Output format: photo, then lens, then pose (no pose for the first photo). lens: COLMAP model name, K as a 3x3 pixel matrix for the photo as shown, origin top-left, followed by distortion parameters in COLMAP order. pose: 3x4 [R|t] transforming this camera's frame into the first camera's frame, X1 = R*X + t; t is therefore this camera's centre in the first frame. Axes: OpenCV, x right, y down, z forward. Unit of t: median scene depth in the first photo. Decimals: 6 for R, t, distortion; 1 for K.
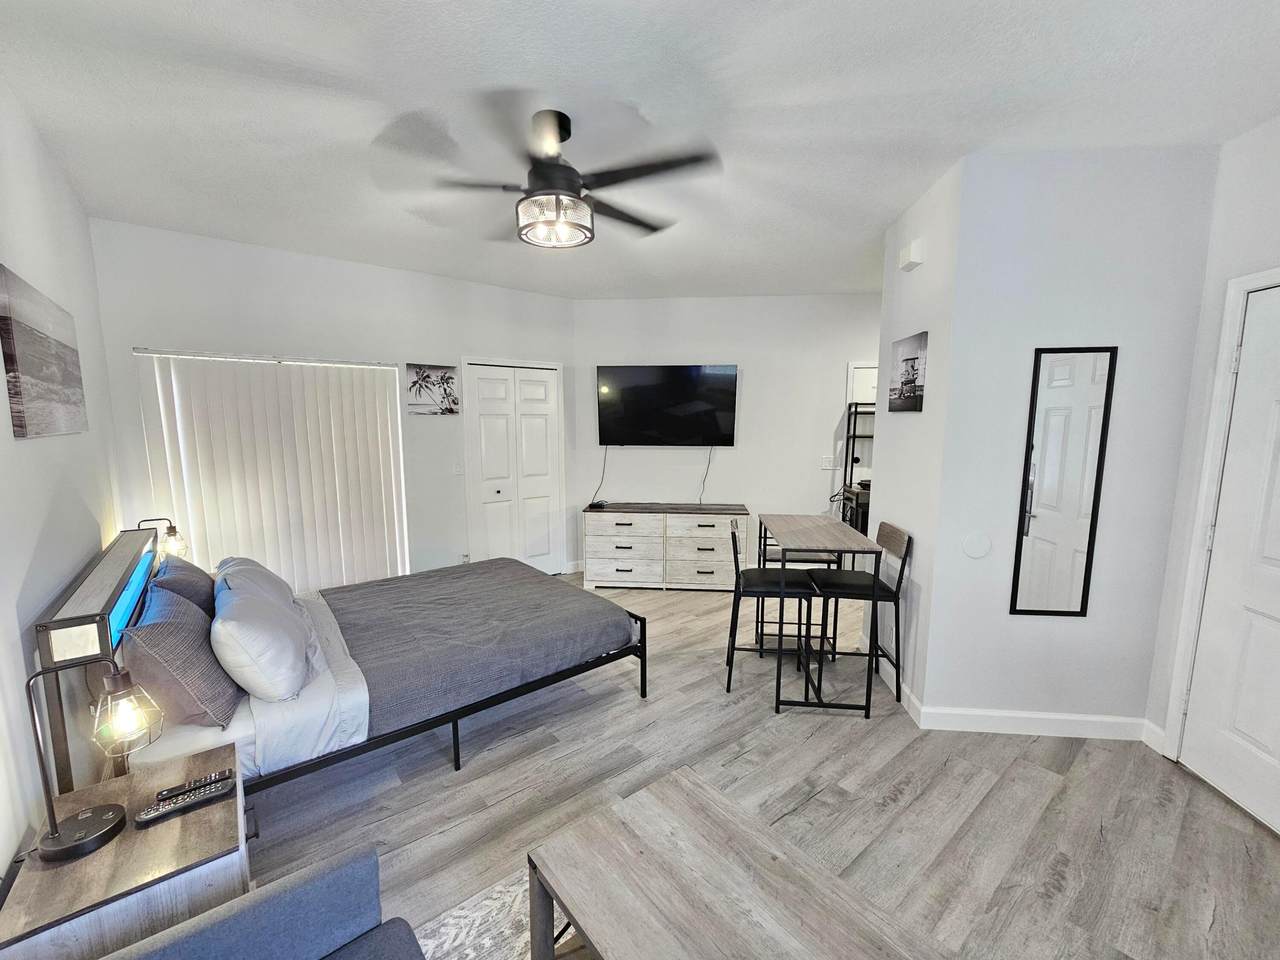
lens RADIAL K [[520.3, 0, 636.8], [0, 520.3, 484.1], [0, 0, 1]] dist [-0.012855, -0.000413]
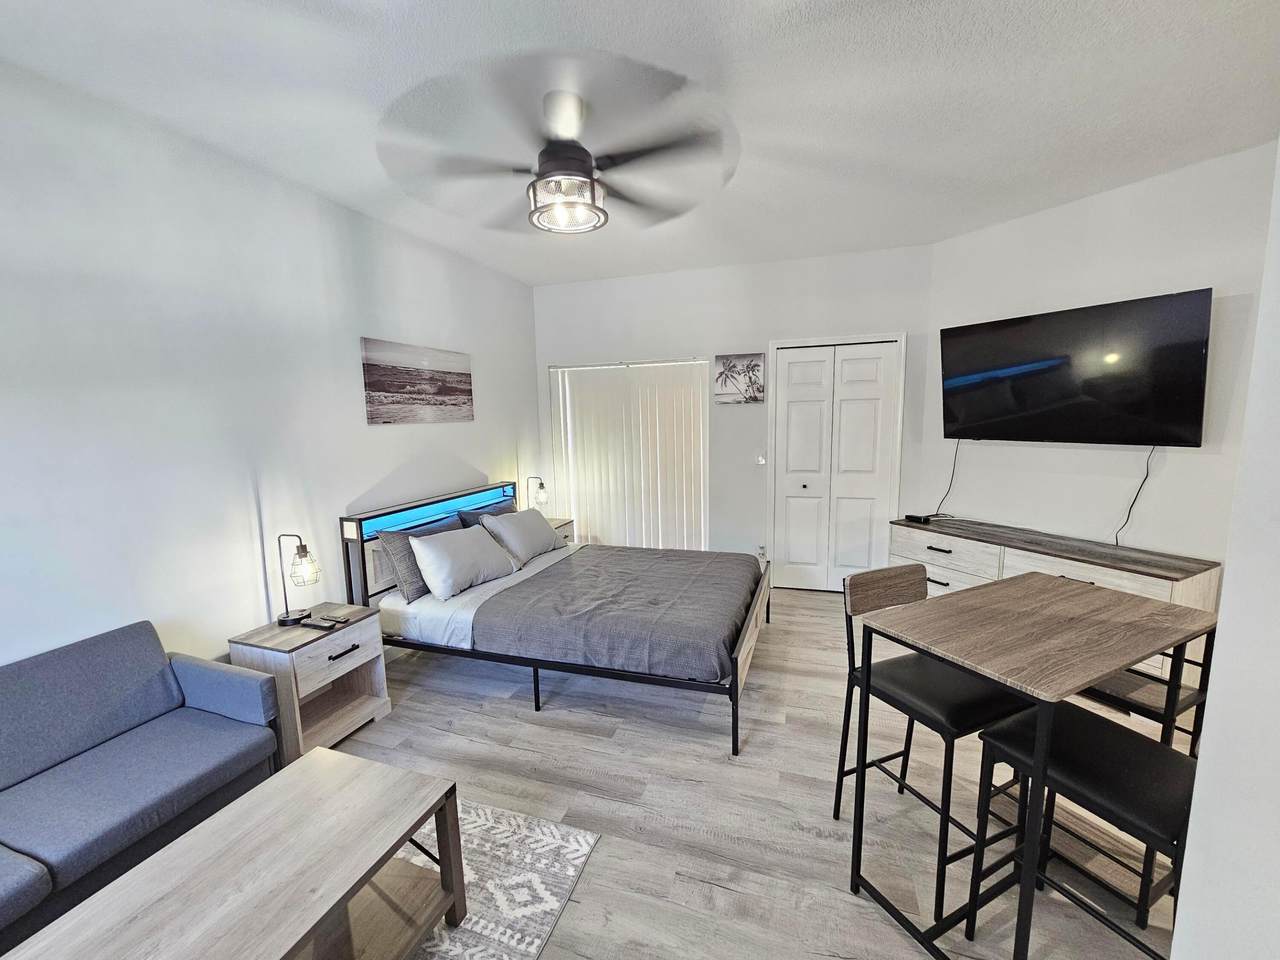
lens RADIAL K [[520.3, 0, 639.9], [0, 520.3, 485.8], [0, 0, 1]] dist [-0.012855, -0.000413]
pose [[0.532184, 0.105795, -0.839993, 0.392176], [-0.082103, 0.993935, 0.073166, -0.032914], [0.842638, 0.030028, 0.537642, 0.302422]]
